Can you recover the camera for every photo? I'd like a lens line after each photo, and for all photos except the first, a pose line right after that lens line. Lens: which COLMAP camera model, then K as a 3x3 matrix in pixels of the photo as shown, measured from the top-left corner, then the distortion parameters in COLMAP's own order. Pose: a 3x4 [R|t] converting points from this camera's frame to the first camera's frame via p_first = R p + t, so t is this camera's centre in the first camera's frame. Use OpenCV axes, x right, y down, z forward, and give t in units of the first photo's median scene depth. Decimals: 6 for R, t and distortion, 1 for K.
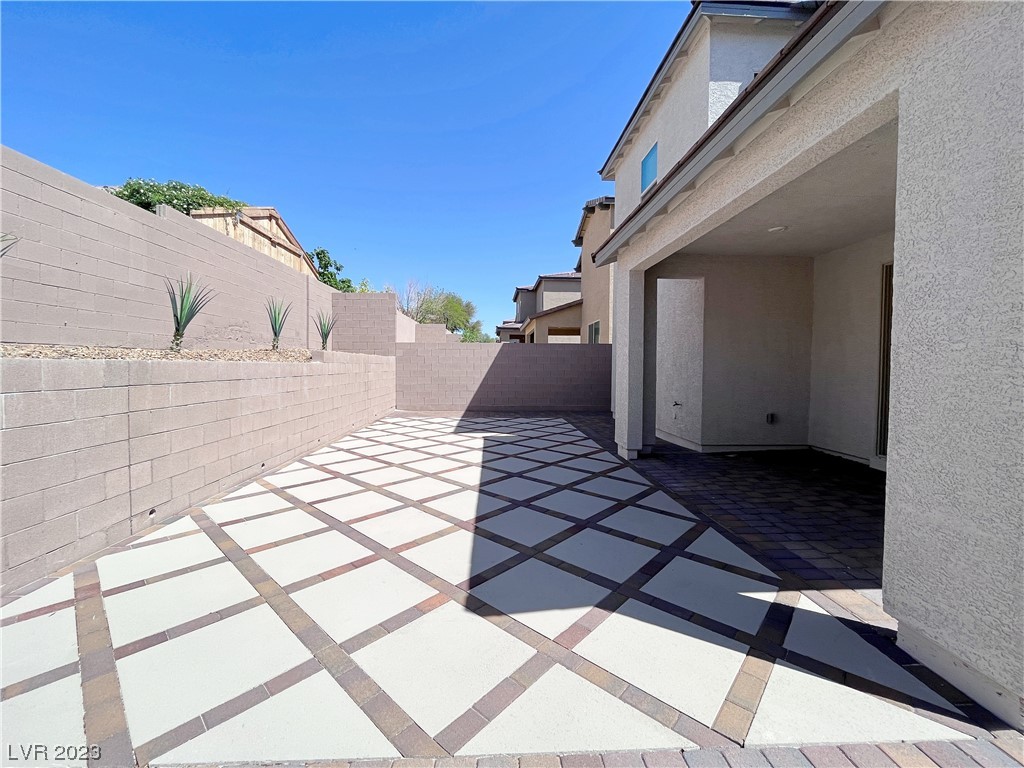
lens RADIAL K [[413.3, 0, 508.6], [0, 413.3, 379.9], [0, 0, 1]] dist [-0.004077, -0.000410]
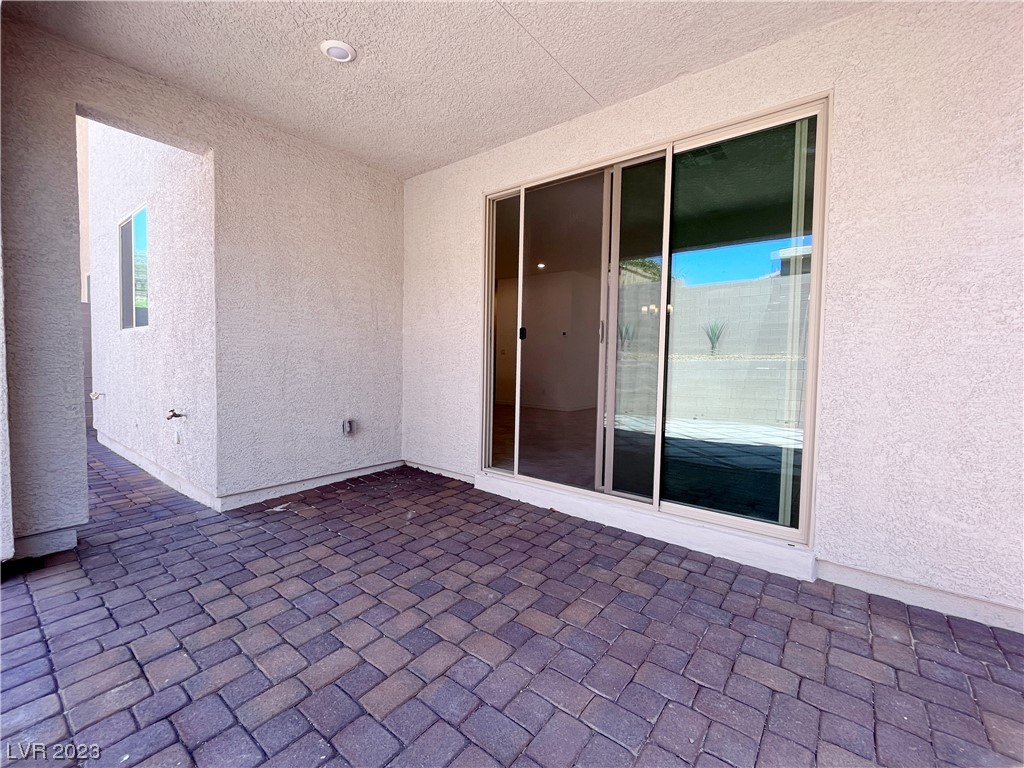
lens RADIAL K [[404.4, 0, 512.0], [0, 404.4, 384.0], [0, 0, 1]] dist [-0.002098, -0.000135]
pose [[0.632578, -0.034659, 0.773721, 0.333476], [0.009104, 0.999262, 0.037320, 0.008990], [-0.774443, -0.016564, 0.632427, 0.443459]]
